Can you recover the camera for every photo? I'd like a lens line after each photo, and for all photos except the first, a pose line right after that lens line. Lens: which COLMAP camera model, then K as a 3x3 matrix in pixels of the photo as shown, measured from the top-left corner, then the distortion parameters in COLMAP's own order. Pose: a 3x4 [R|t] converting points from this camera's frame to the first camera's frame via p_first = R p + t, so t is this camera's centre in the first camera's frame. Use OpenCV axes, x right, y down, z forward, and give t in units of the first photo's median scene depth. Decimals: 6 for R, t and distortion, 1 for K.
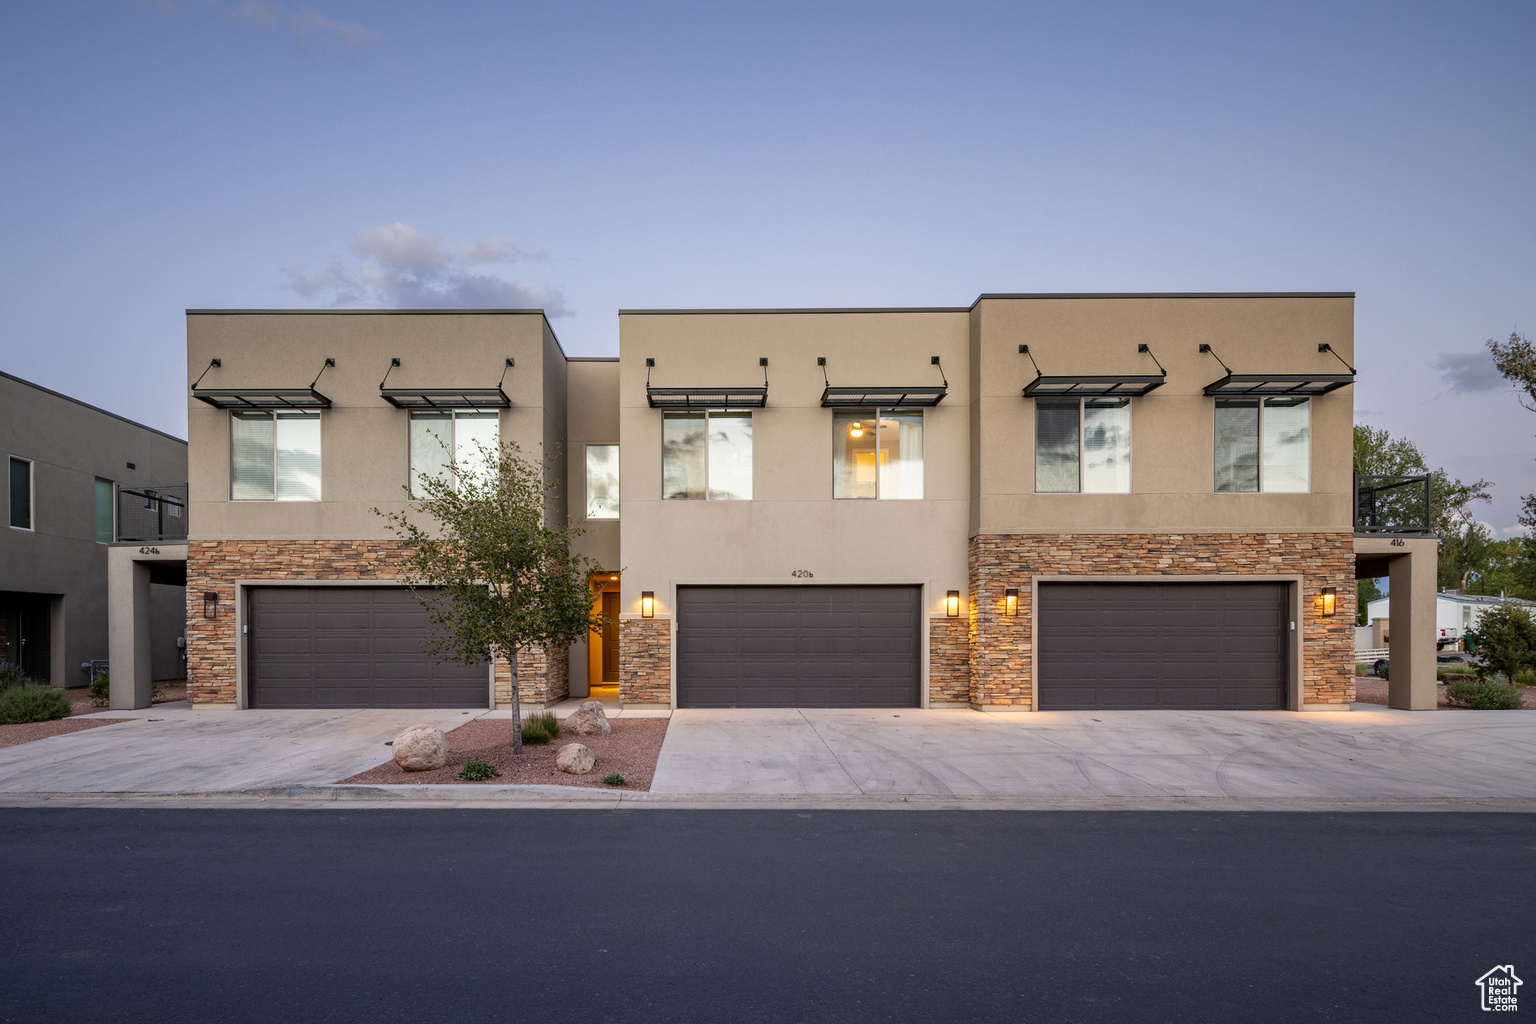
lens RADIAL K [[811.2, 0, 772.3], [0, 811.2, 530.8], [0, 0, 1]] dist [0.000007, -0.000082]
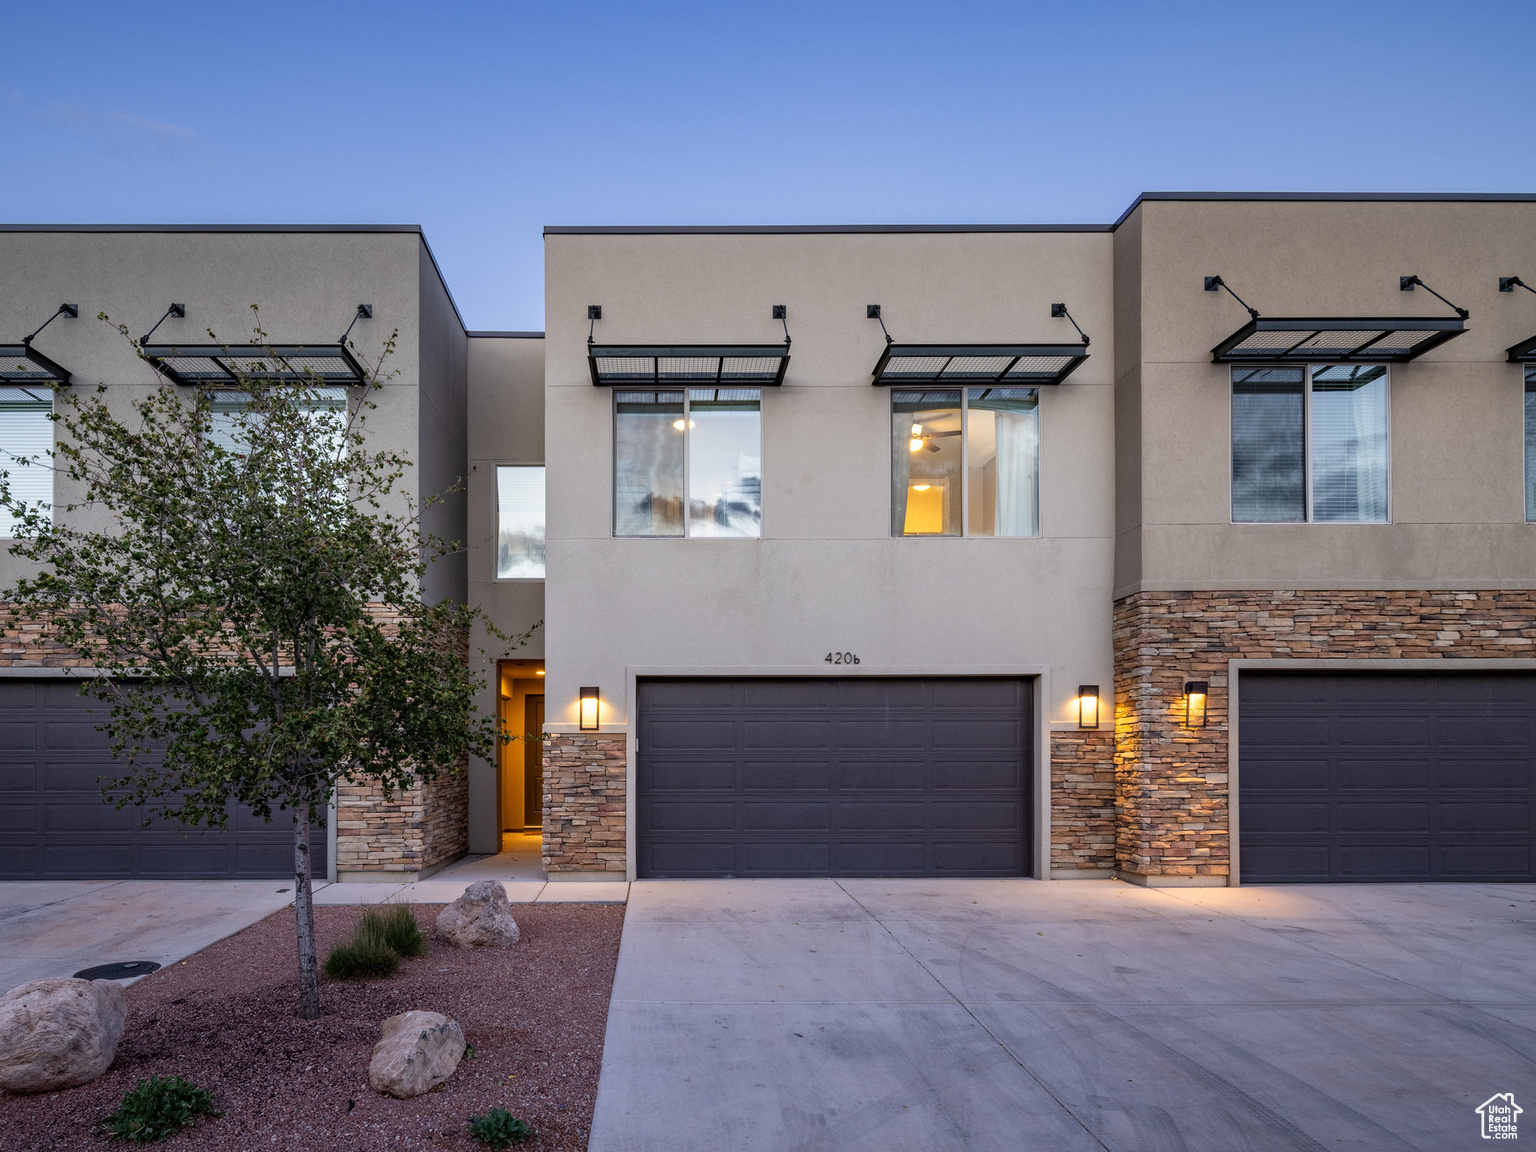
lens RADIAL K [[1171.2, 0, 768.0], [0, 1171.2, 576.0], [0, 0, 1]] dist [-0.001922, 0.001622]
pose [[0.999996, -0.000856, -0.002614, -0.018240], [0.000790, 0.999682, -0.025204, 0.014677], [0.002634, 0.025202, 0.999679, 0.127387]]
